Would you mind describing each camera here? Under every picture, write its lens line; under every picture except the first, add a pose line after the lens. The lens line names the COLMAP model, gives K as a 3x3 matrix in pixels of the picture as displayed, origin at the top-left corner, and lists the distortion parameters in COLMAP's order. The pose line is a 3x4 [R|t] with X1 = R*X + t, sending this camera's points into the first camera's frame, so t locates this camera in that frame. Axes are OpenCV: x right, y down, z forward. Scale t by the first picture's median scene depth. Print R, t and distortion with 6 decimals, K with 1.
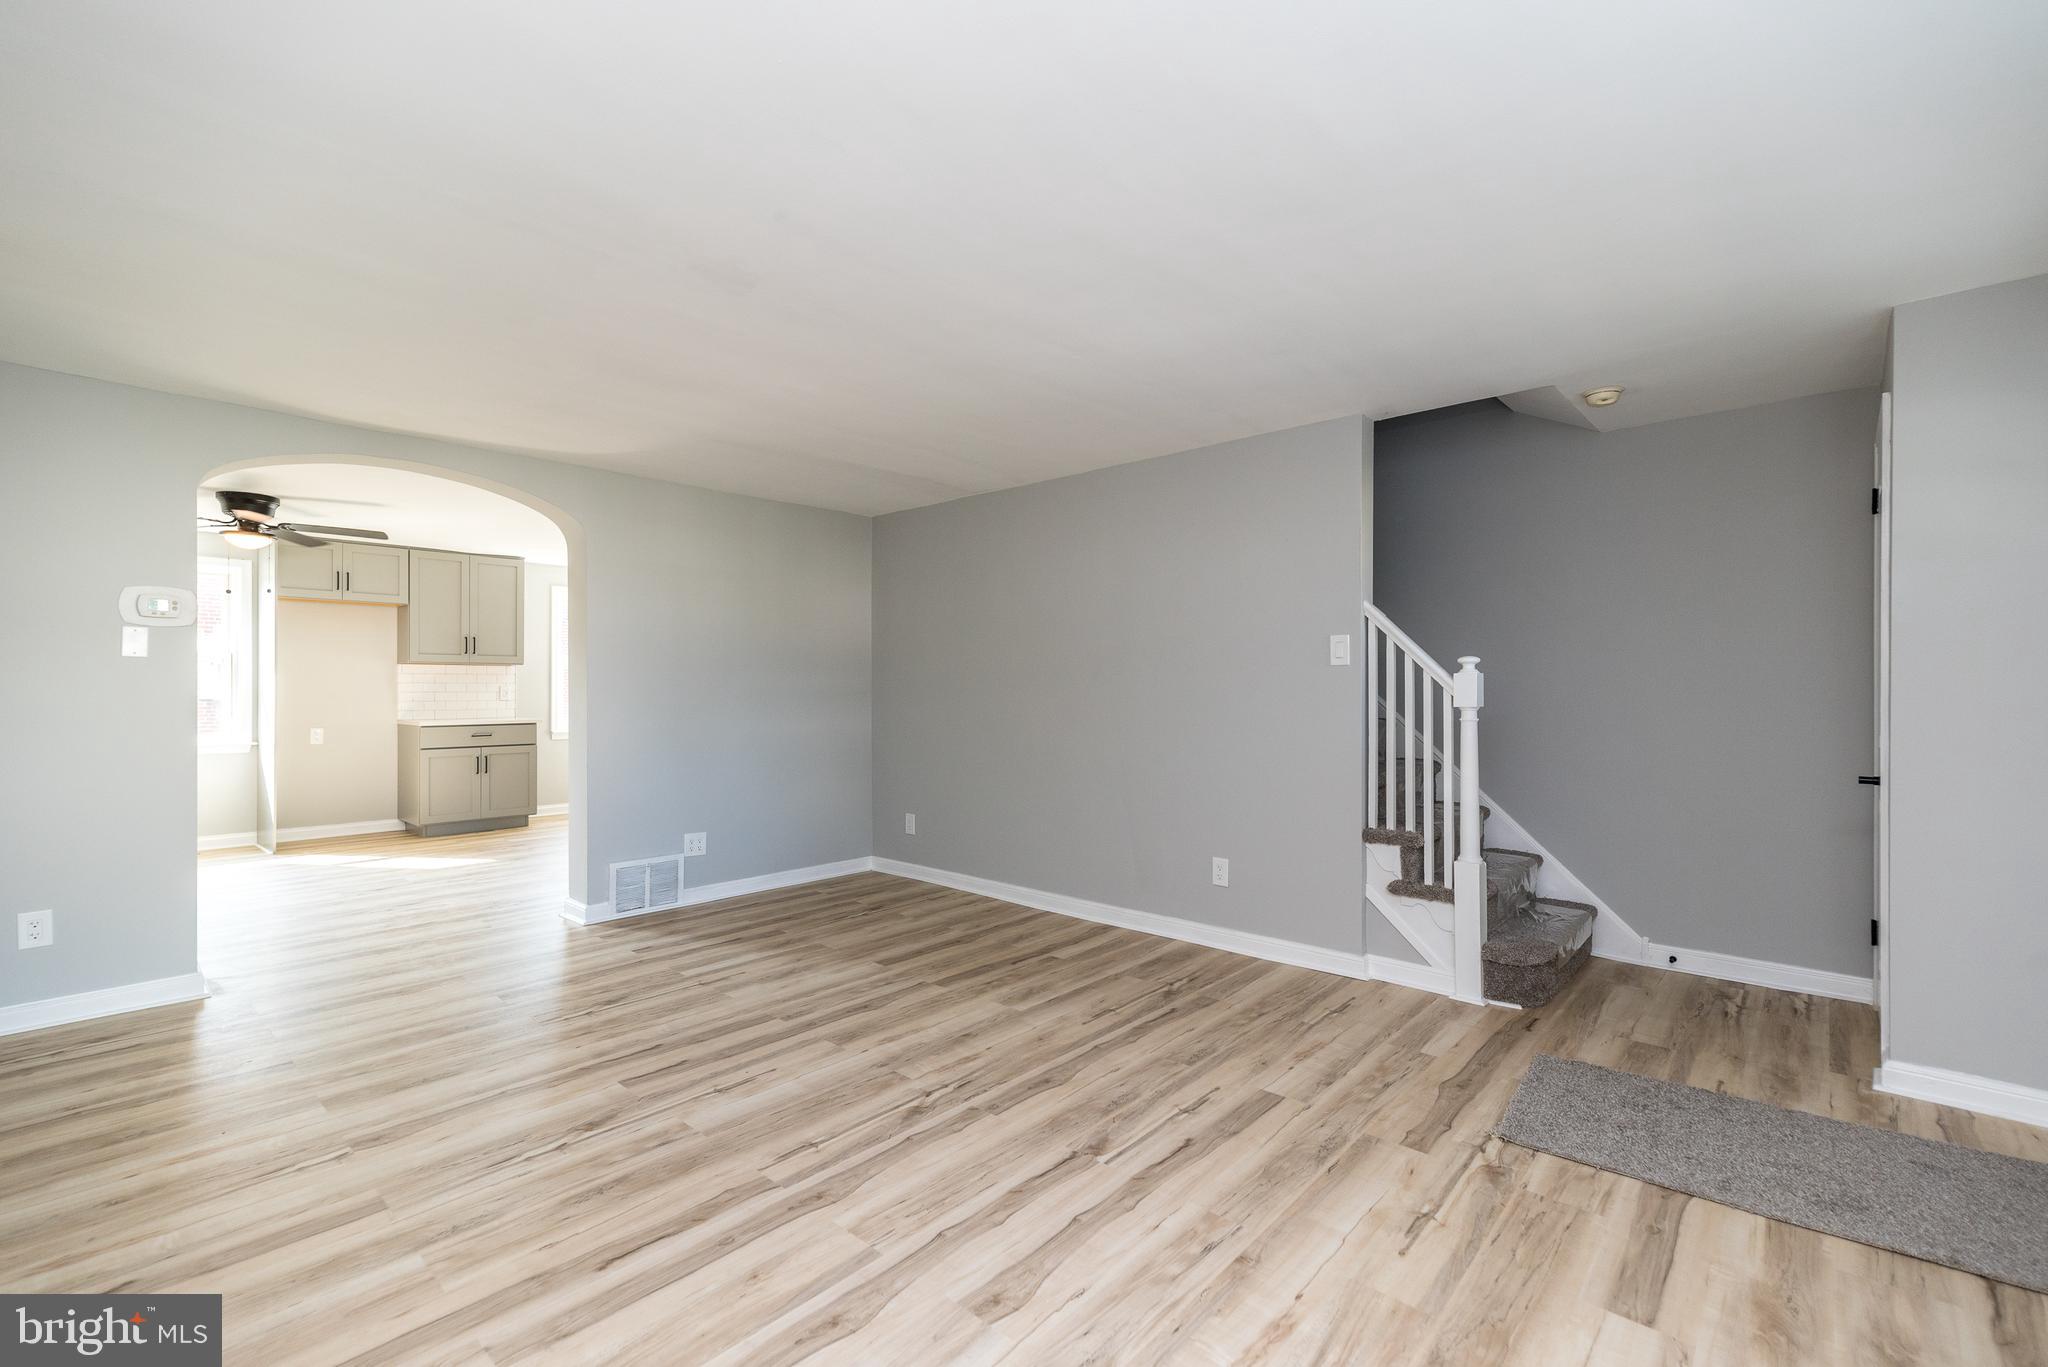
lens RADIAL K [[884.5, 0, 1028.8], [0, 884.5, 689.7], [0, 0, 1]] dist [0.007451, 0.000357]
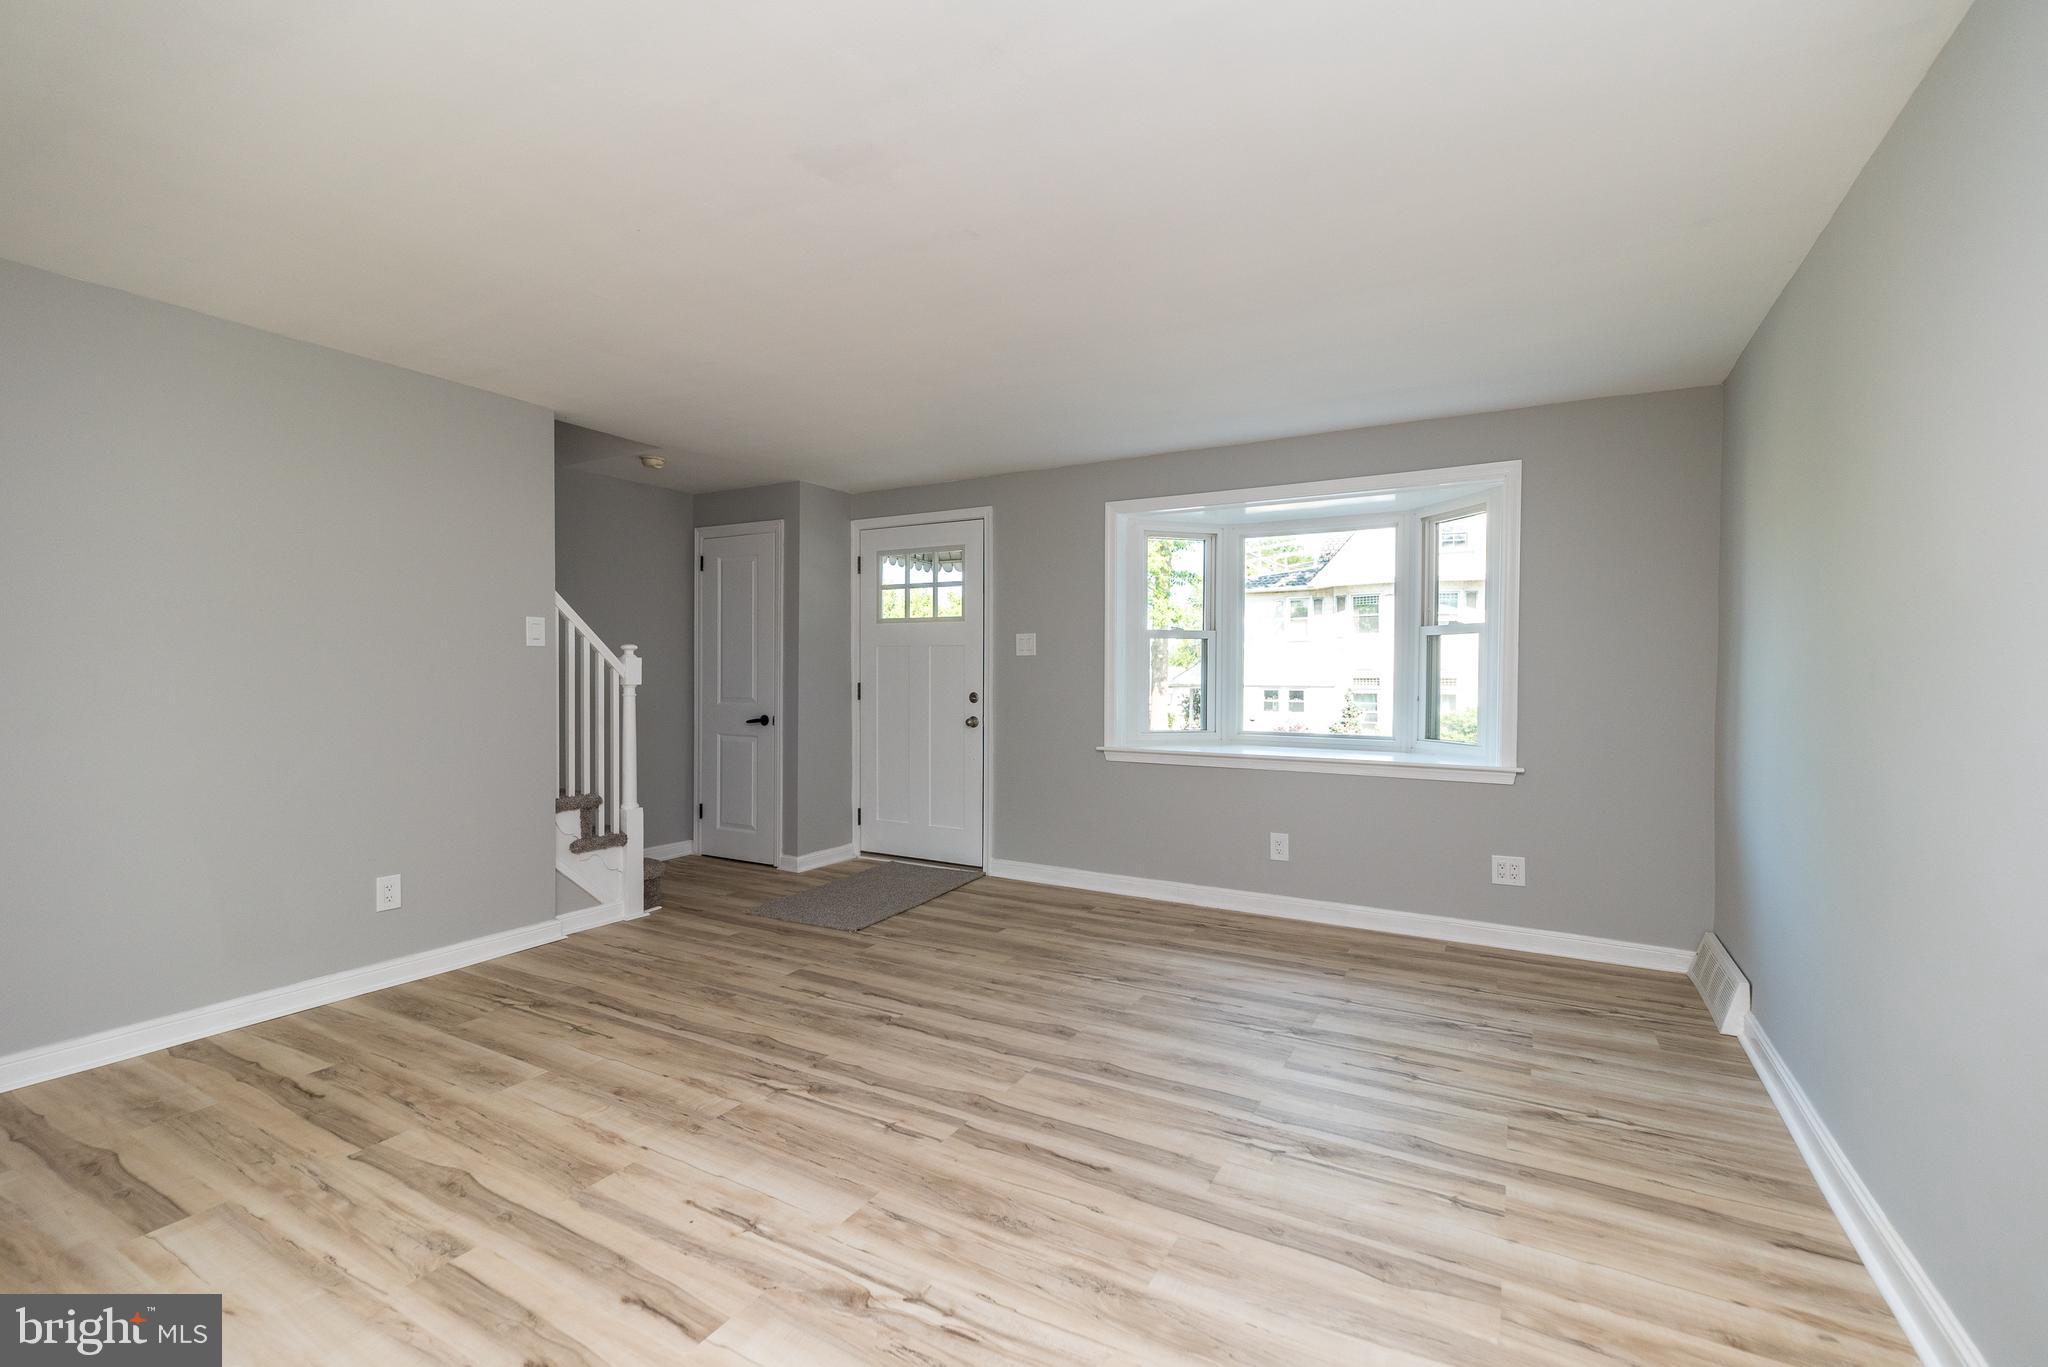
lens RADIAL K [[884.5, 0, 1028.8], [0, 884.5, 689.7], [0, 0, 1]] dist [0.007451, 0.000357]
pose [[-0.218887, -0.017022, 0.975602, -1.019068], [-0.006109, 0.999852, 0.016075, 0.003848], [-0.975731, -0.002442, -0.218958, 0.874863]]
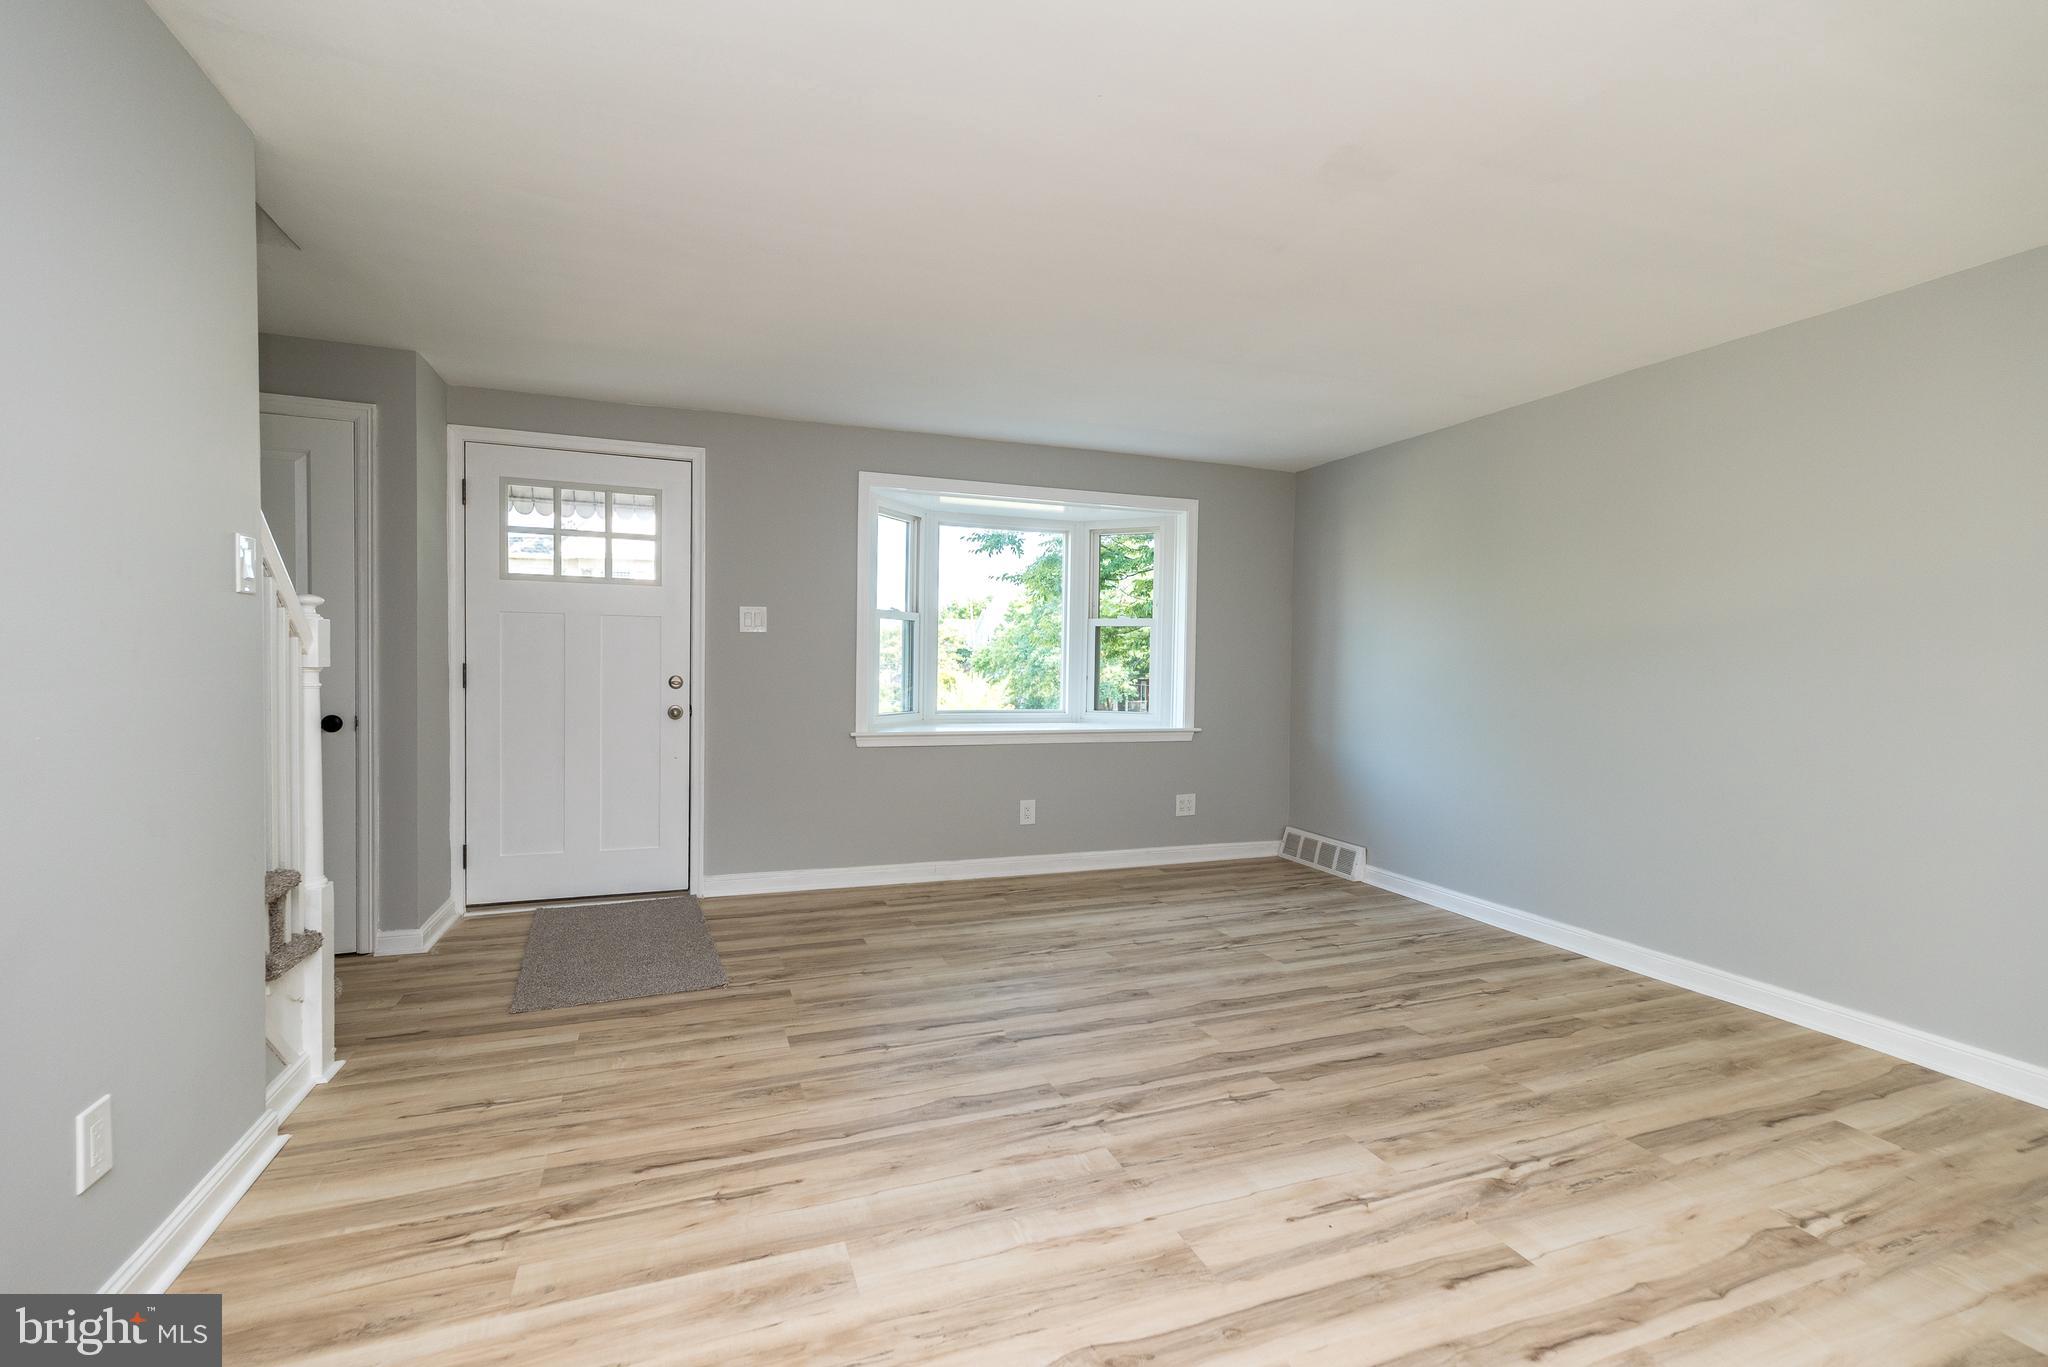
lens RADIAL K [[898.7, 0, 1027.0], [0, 898.7, 688.5], [0, 0, 1]] dist [0.007999, -0.000249]
pose [[-0.888530, -0.024886, 0.458144, -0.406191], [-0.013561, 0.999516, 0.027991, 0.010890], [-0.458619, 0.018658, -0.888437, 1.659912]]
